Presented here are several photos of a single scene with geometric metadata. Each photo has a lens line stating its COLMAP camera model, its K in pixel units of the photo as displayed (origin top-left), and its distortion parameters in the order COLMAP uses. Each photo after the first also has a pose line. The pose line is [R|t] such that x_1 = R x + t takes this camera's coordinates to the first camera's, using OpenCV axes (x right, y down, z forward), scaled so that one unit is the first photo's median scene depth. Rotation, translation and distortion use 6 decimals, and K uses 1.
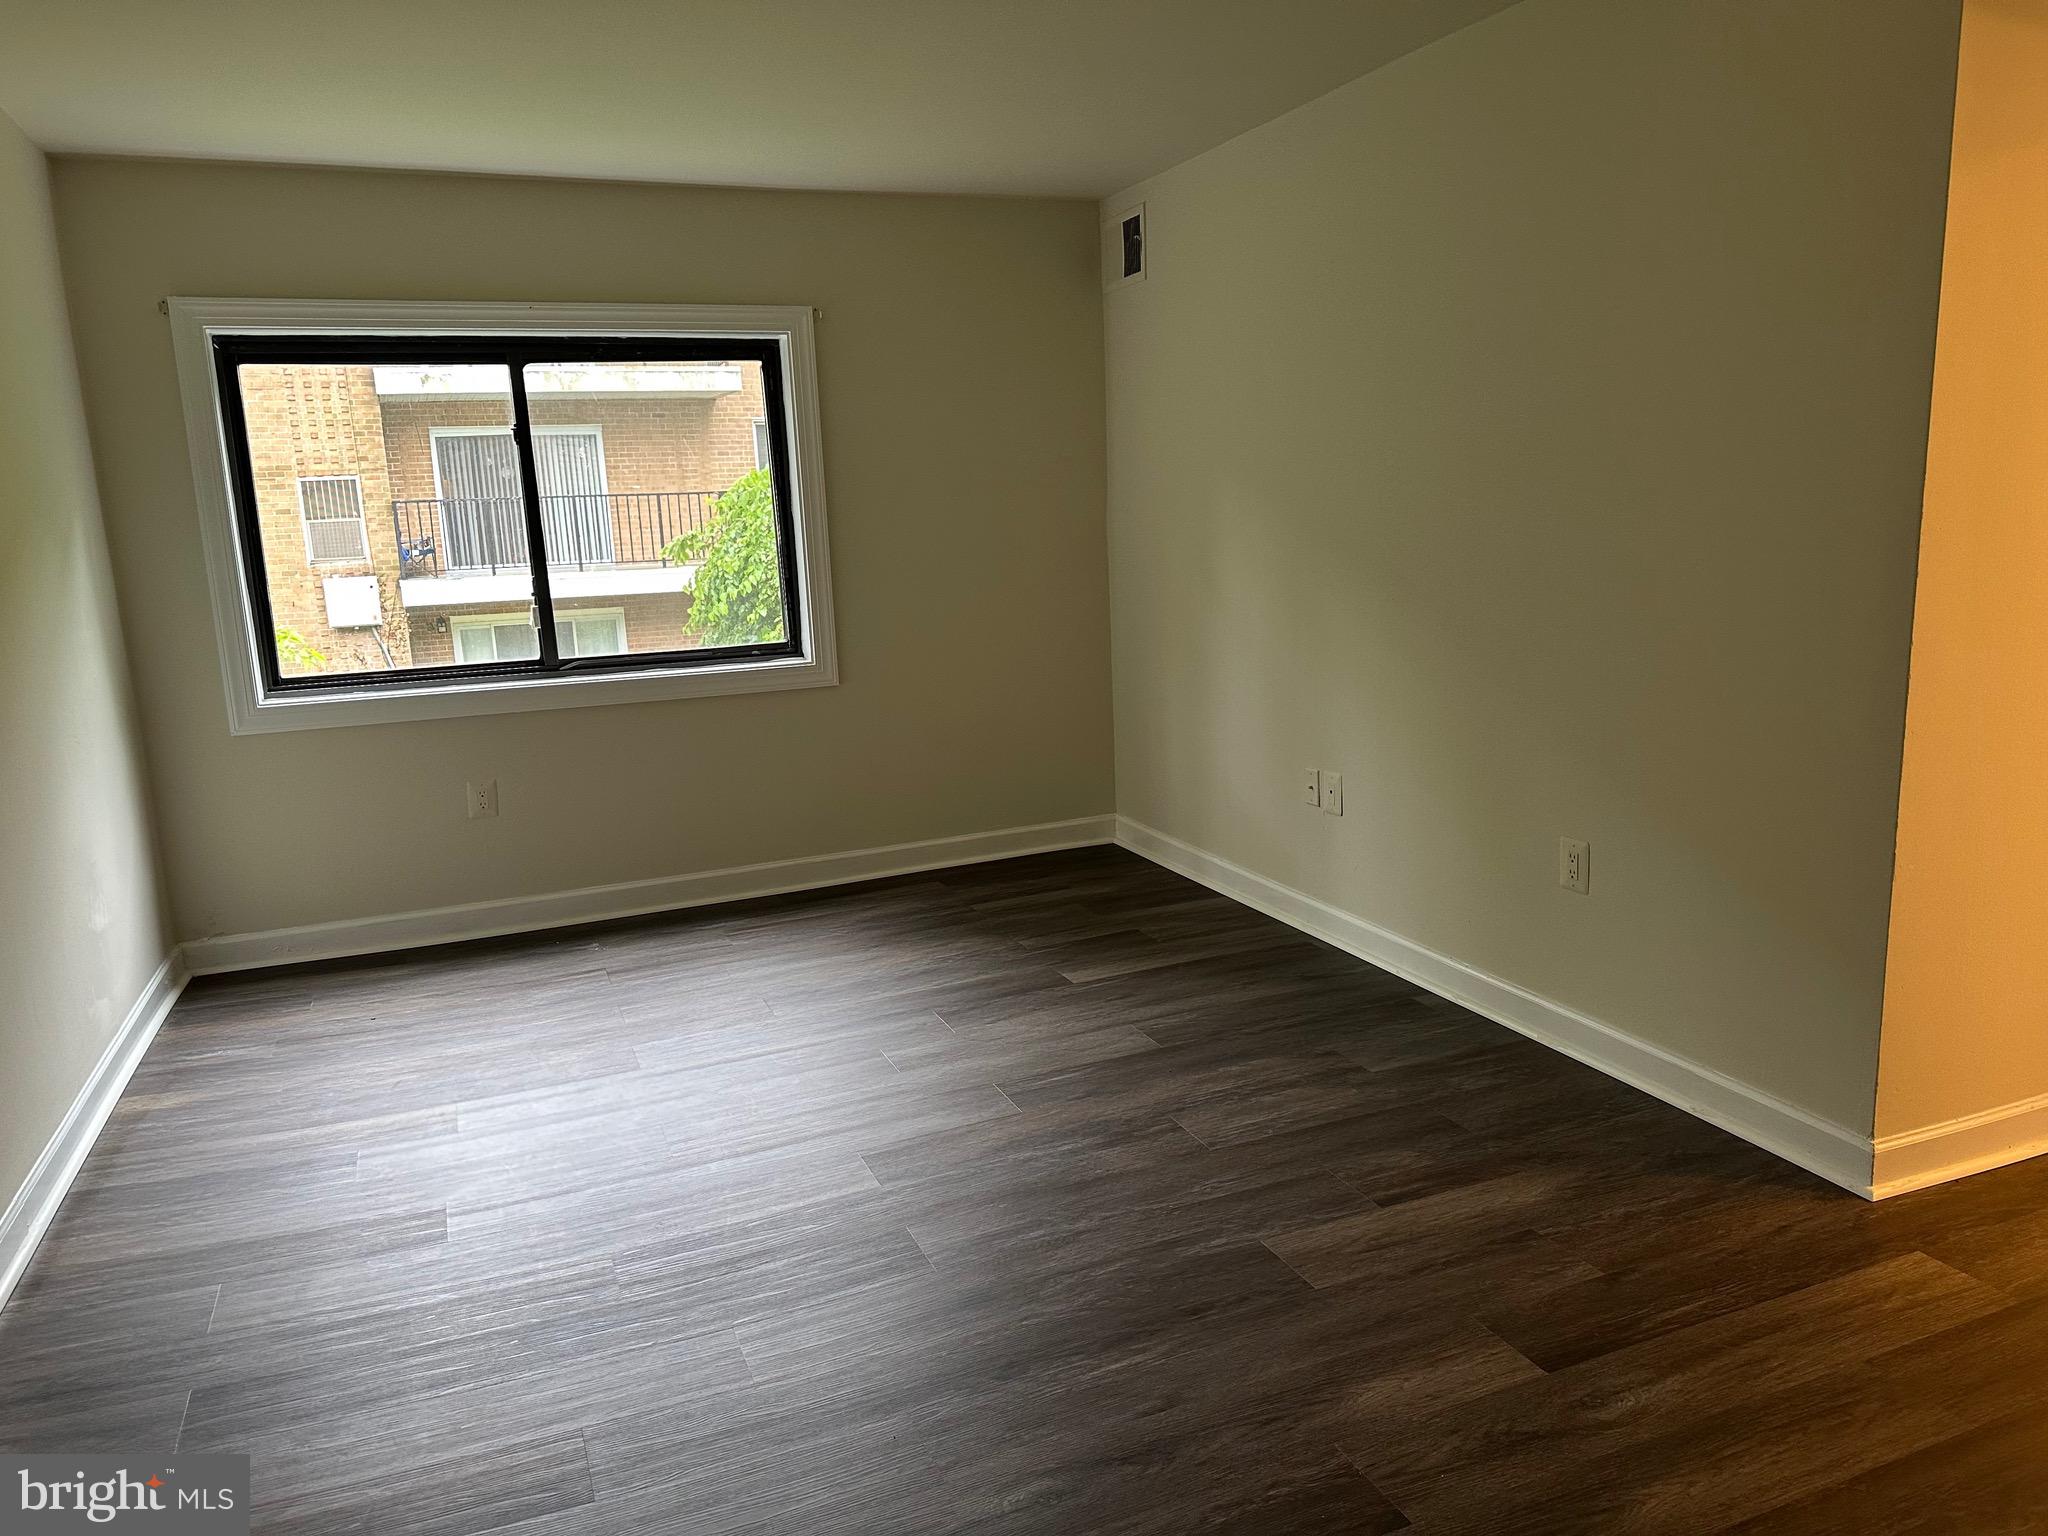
lens RADIAL K [[1427.5, 0, 1038.0], [0, 1427.5, 774.5], [0, 0, 1]] dist [0.088496, -0.148629]
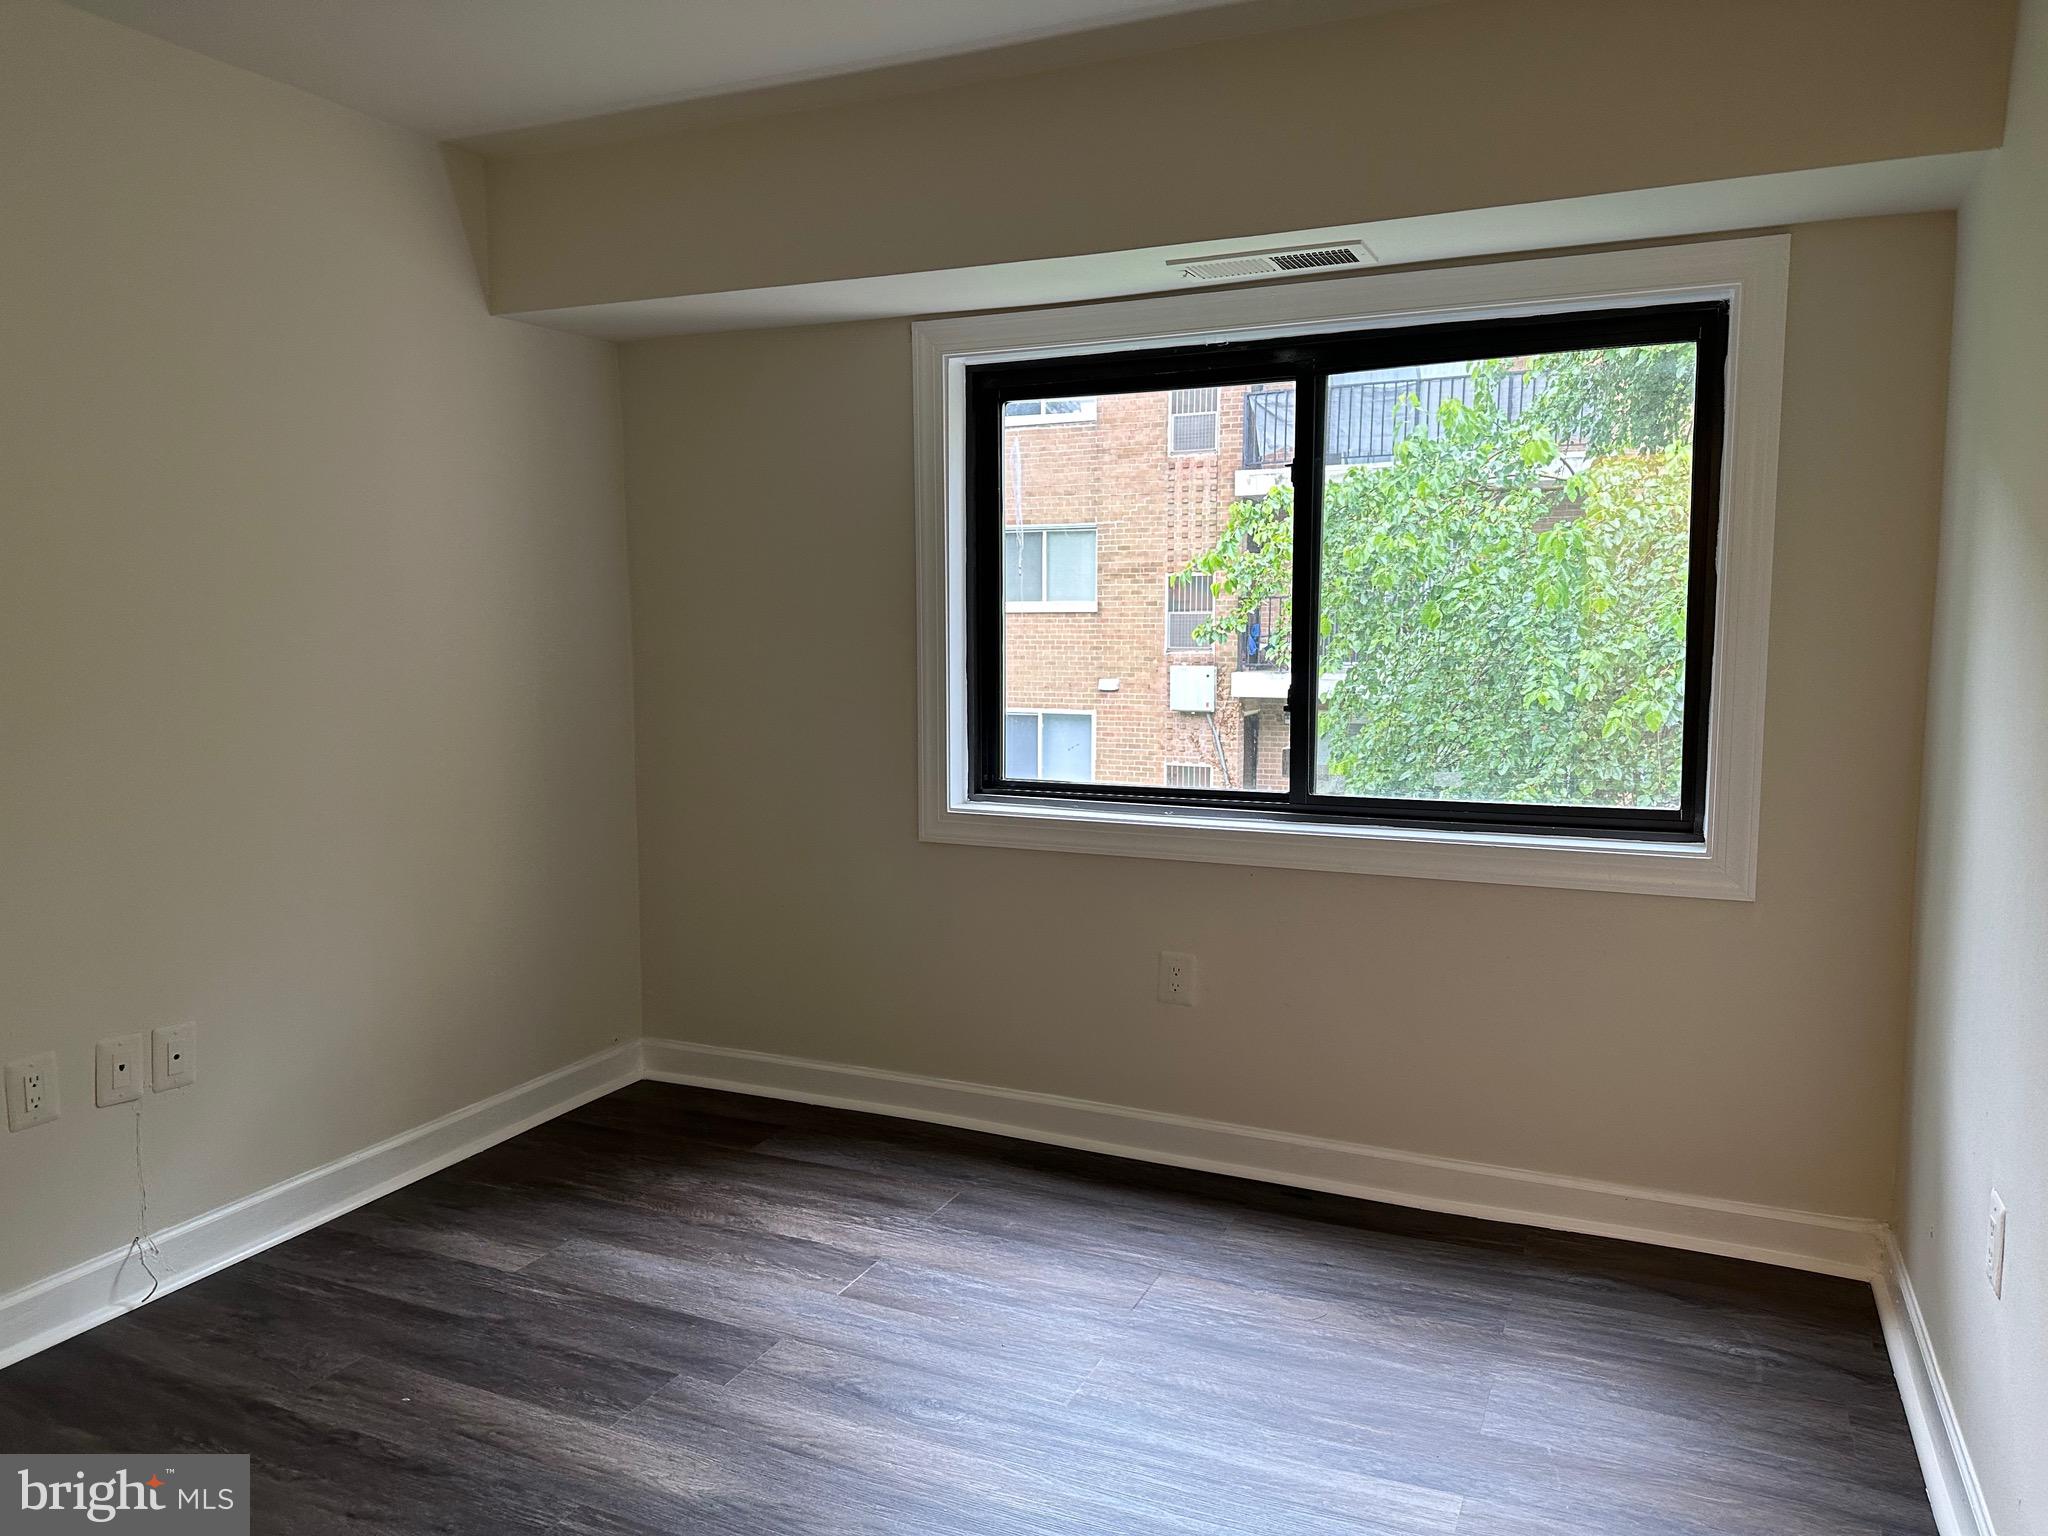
lens RADIAL K [[1427.5, 0, 1038.0], [0, 1427.5, 774.5], [0, 0, 1]] dist [0.088496, -0.148629]
pose [[0.845590, 0.100451, -0.524297, -0.075395], [-0.137223, 0.990035, -0.031633, -0.047317], [0.515895, 0.098694, 0.850948, 0.313514]]
